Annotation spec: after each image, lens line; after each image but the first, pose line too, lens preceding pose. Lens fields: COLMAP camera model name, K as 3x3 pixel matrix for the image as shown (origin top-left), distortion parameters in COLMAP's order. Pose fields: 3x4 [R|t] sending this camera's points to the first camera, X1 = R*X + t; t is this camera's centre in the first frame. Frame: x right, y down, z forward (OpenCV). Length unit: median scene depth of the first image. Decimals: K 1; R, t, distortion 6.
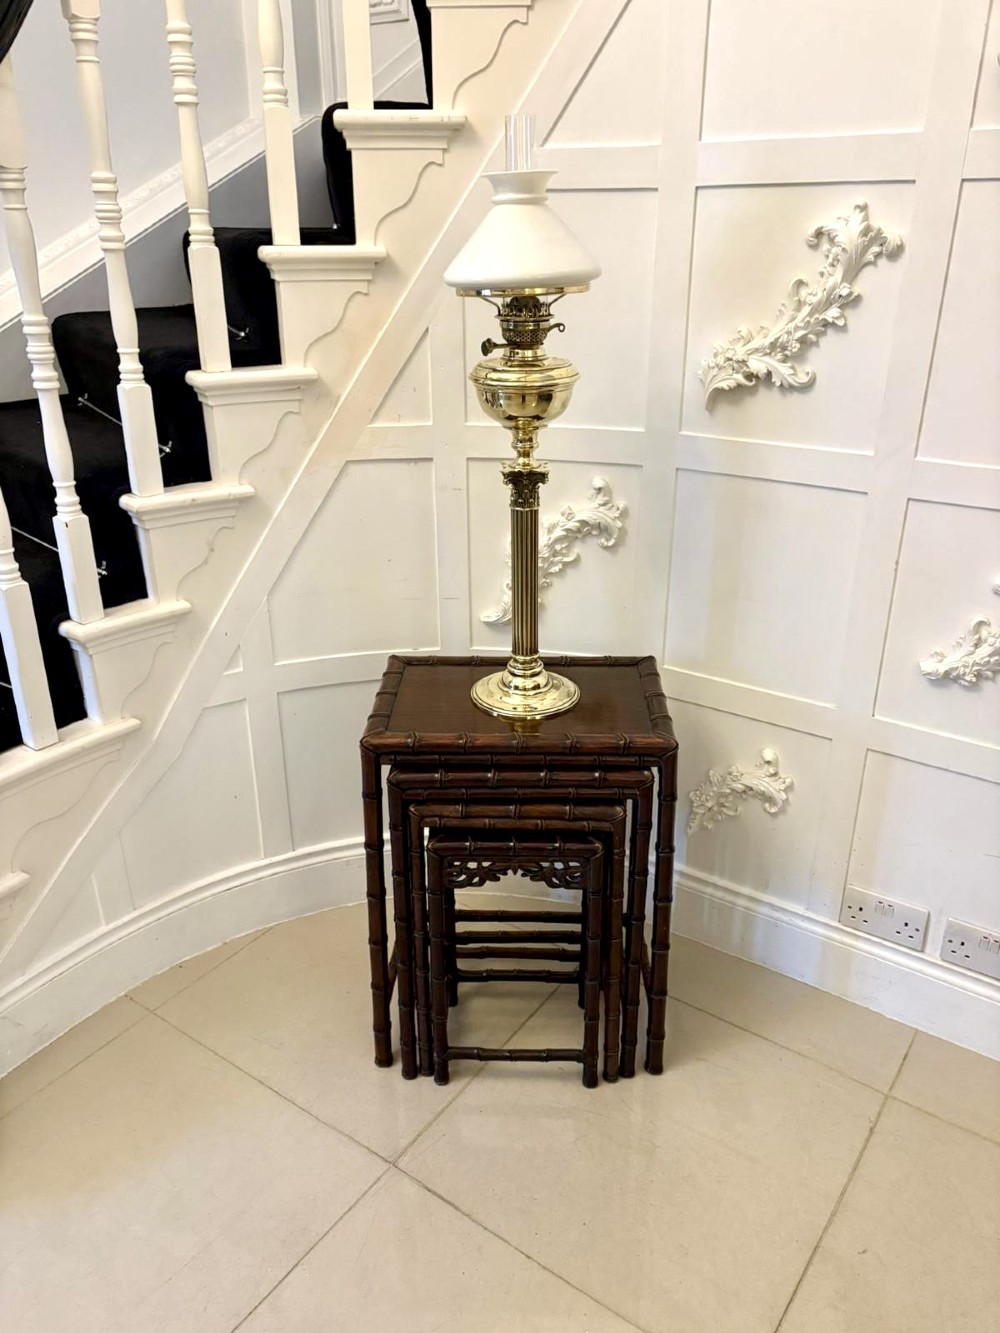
lens RADIAL K [[1006.7, 0, 494.3], [0, 1006.7, 680.6], [0, 0, 1]] dist [0.050134, -0.051144]
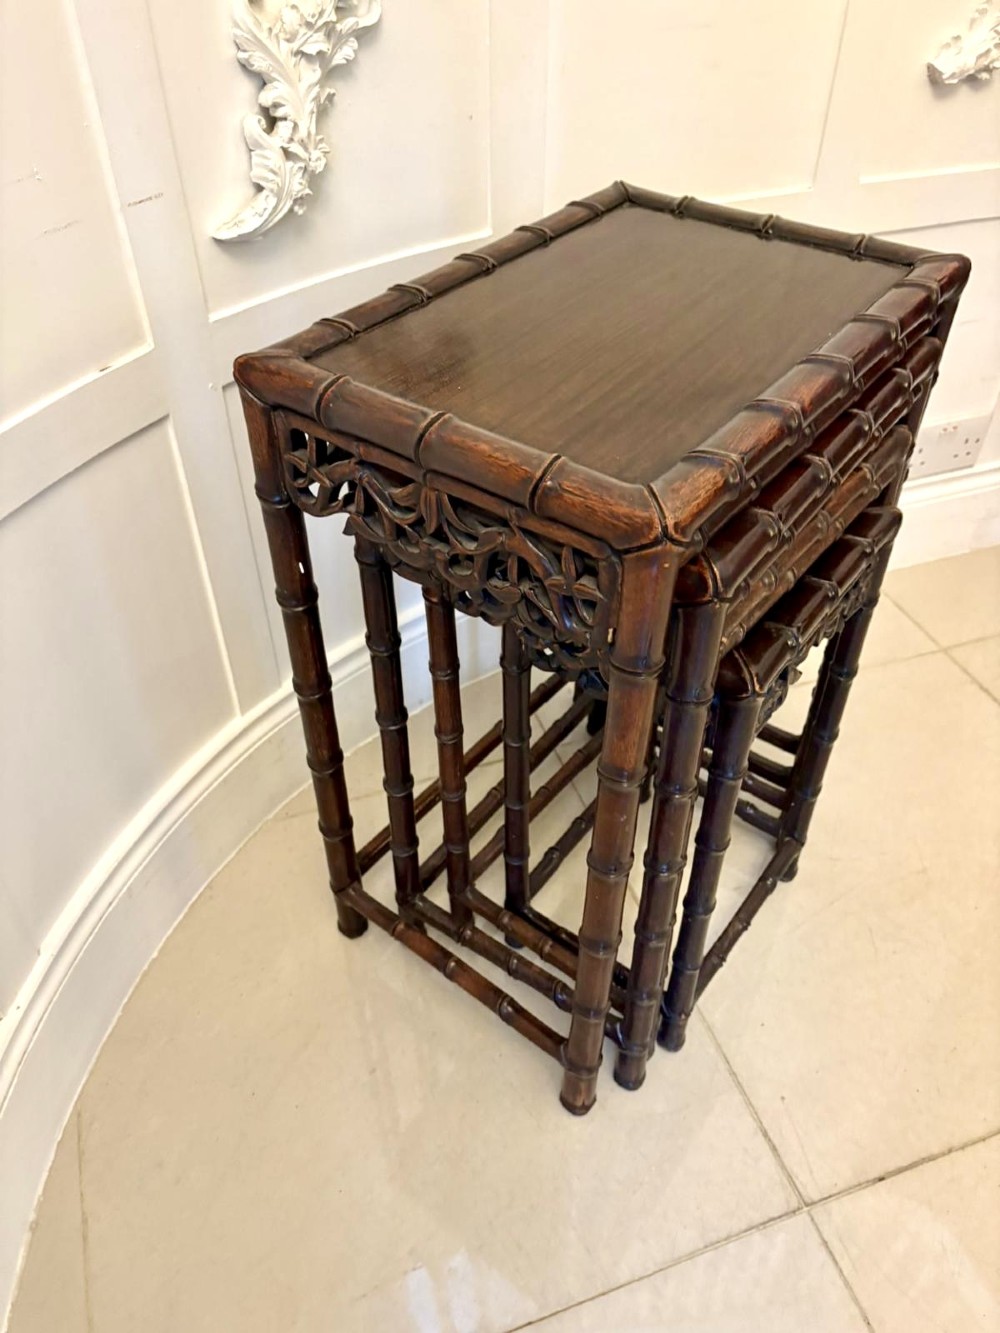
lens RADIAL K [[1006.7, 0, 508.5], [0, 1006.7, 680.8], [0, 0, 1]] dist [0.050134, -0.051144]
pose [[0.569582, -0.543395, 0.616683, -0.346539], [0.330617, 0.838378, 0.433377, -0.055528], [-0.752508, -0.042958, 0.657181, 0.698483]]
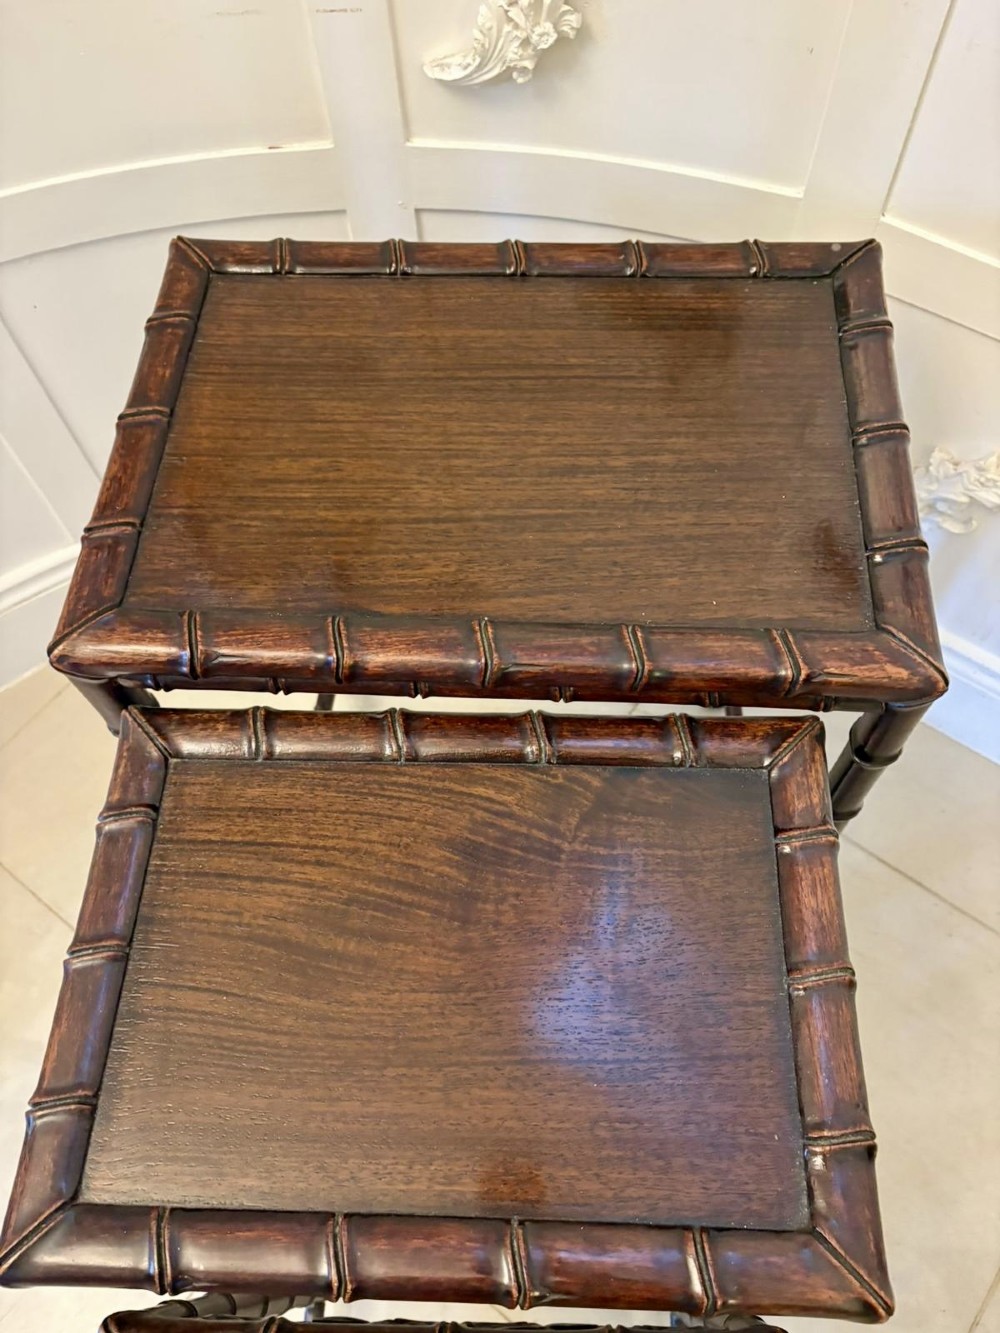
lens RADIAL K [[1006.7, 0, 498.7], [0, 1006.7, 664.9], [0, 0, 1]] dist [0.050134, -0.051144]
pose [[0.999323, 0.007486, -0.036024, 0.035023], [0.015981, 0.793595, 0.608237, -0.132035], [0.033141, -0.608400, 0.792938, 0.617645]]
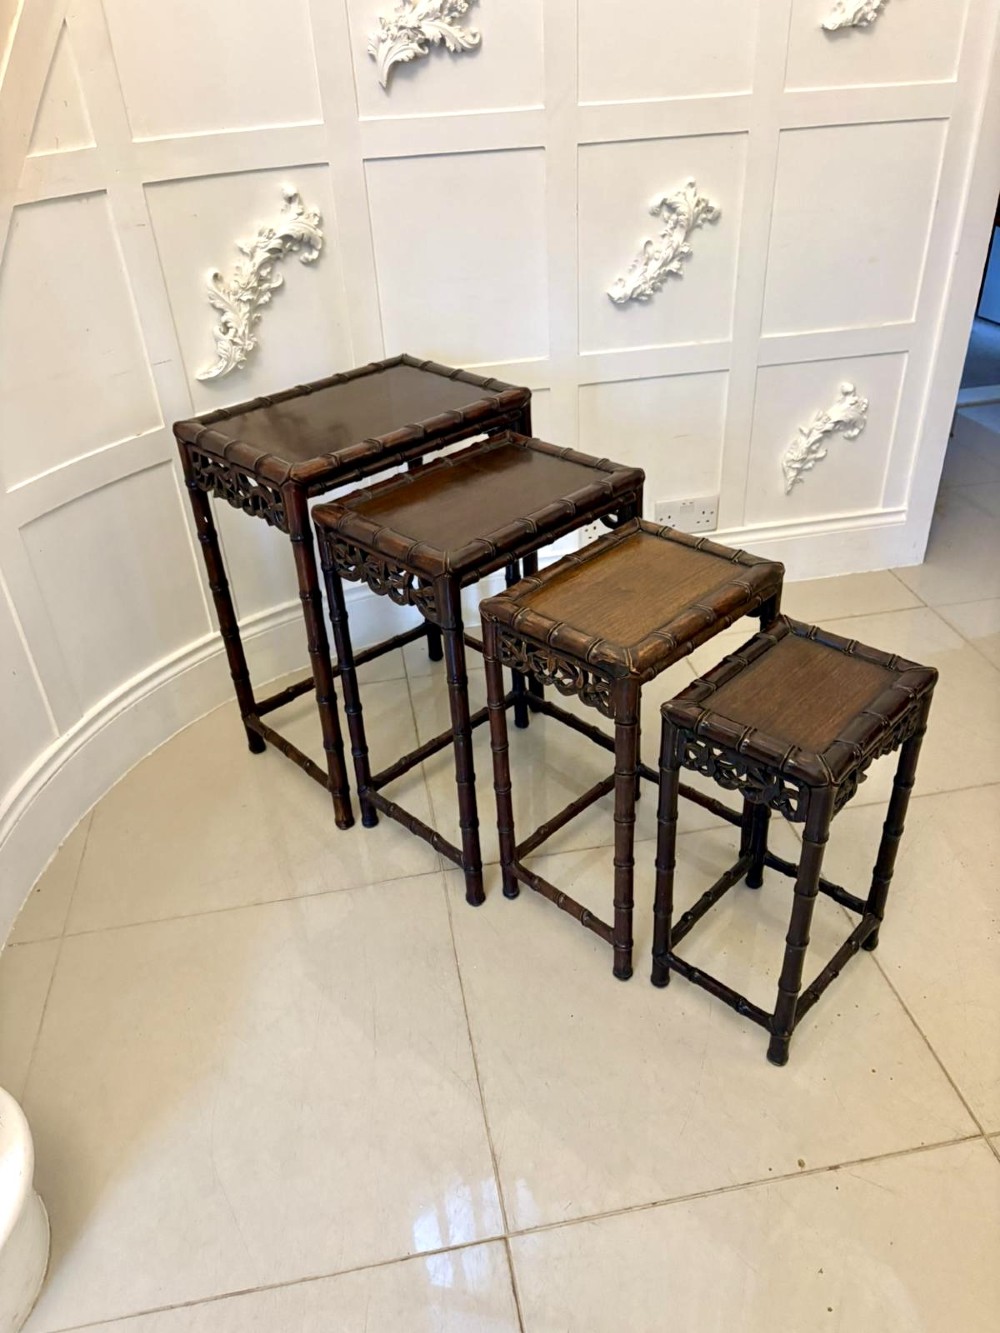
lens RADIAL K [[1006.7, 0, 509.1], [0, 1006.7, 674.8], [0, 0, 1]] dist [0.050134, -0.051144]
pose [[0.695680, -0.414474, 0.586721, -0.524223], [0.333071, 0.909769, 0.247758, 0.054281], [-0.636470, 0.023059, 0.770957, 0.140600]]
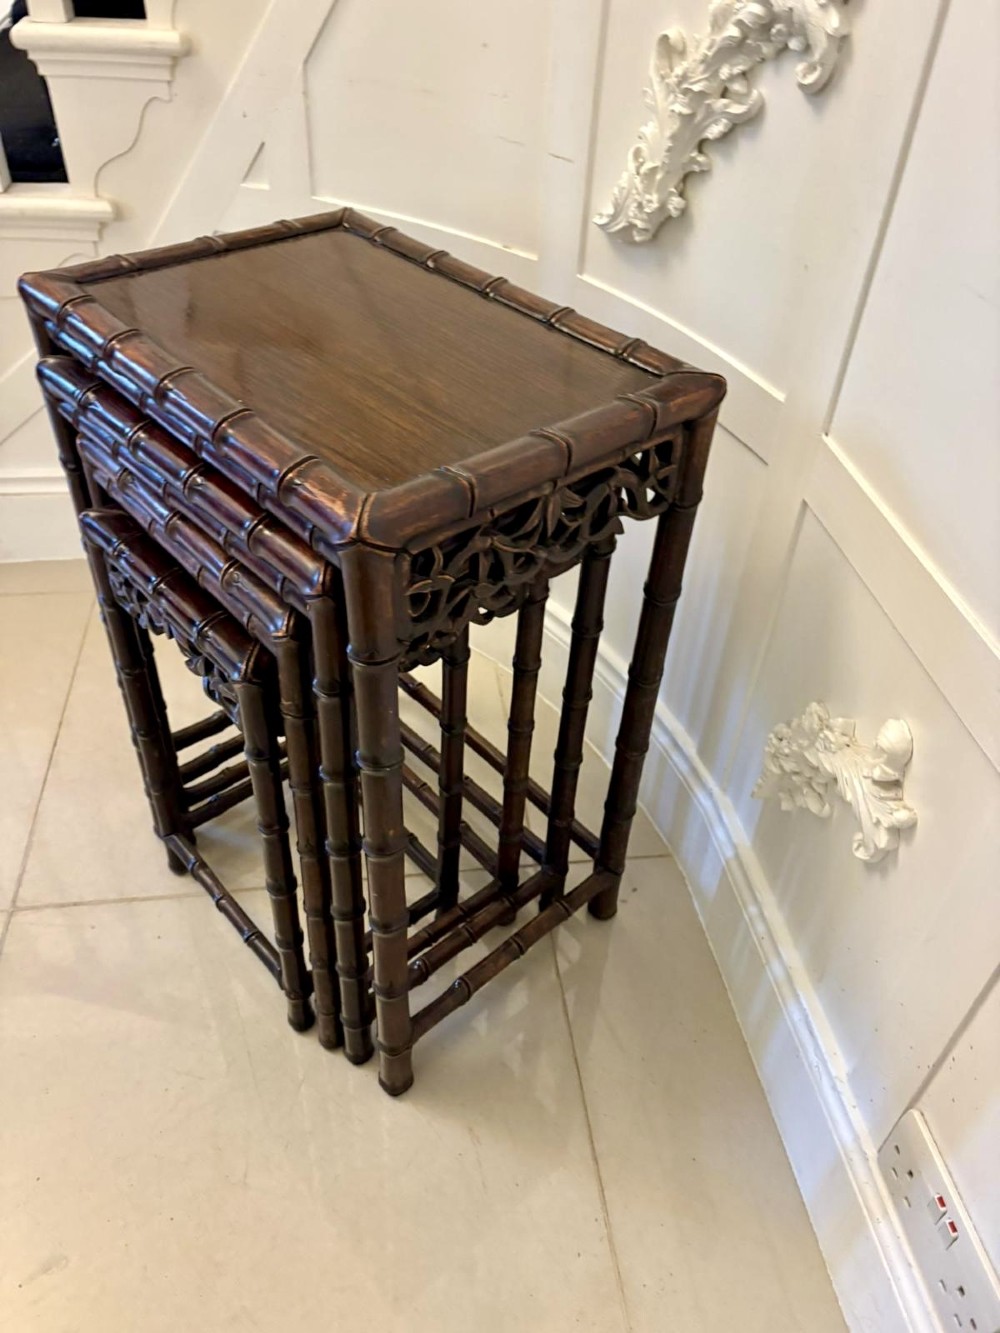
lens RADIAL K [[1006.7, 0, 491.6], [0, 1006.7, 664.2], [0, 0, 1]] dist [0.050134, -0.051144]
pose [[0.683176, 0.506881, -0.525682, 0.376389], [-0.343379, 0.858294, 0.381343, -0.050551], [0.644485, -0.080016, 0.760418, 0.627839]]
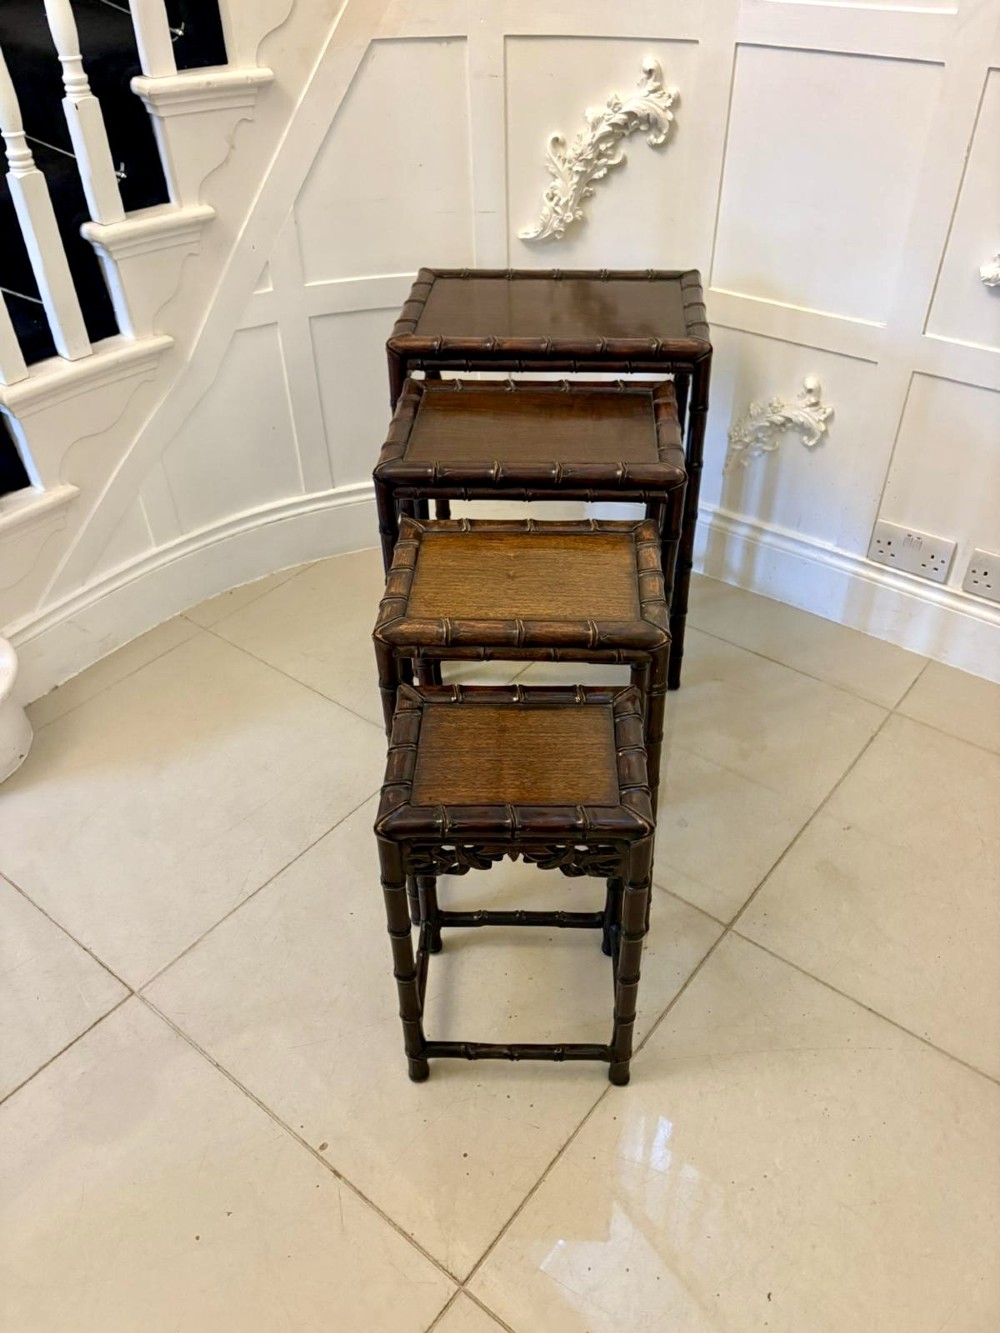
lens RADIAL K [[1006.7, 0, 502.8], [0, 1006.7, 670.1], [0, 0, 1]] dist [0.050134, -0.051144]
pose [[0.998503, 0.025266, -0.048517, 0.031320], [-0.011705, 0.965085, 0.261674, 0.093059], [0.053434, -0.260714, 0.963936, -0.026818]]
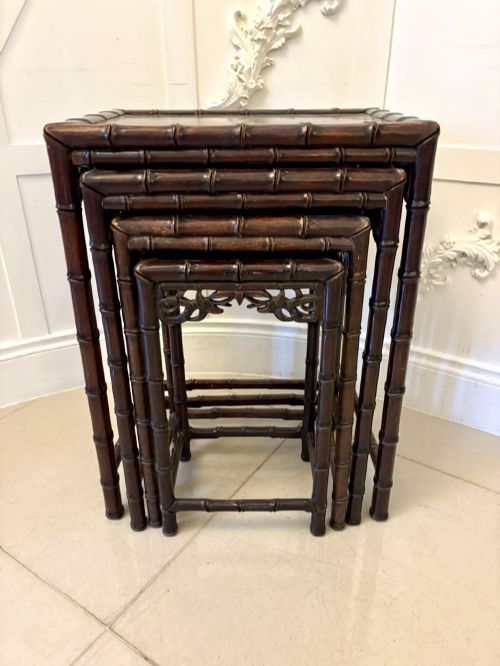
lens RADIAL K [[503.0, 0, 251.4], [0, 503.0, 340.8], [0, 0, 1]] dist [0.050134, -0.051144]
pose [[0.999447, -0.010788, 0.031460, 0.014781], [0.009053, 0.998457, 0.054789, 0.177755], [-0.032003, -0.054473, 0.998002, 0.503532]]
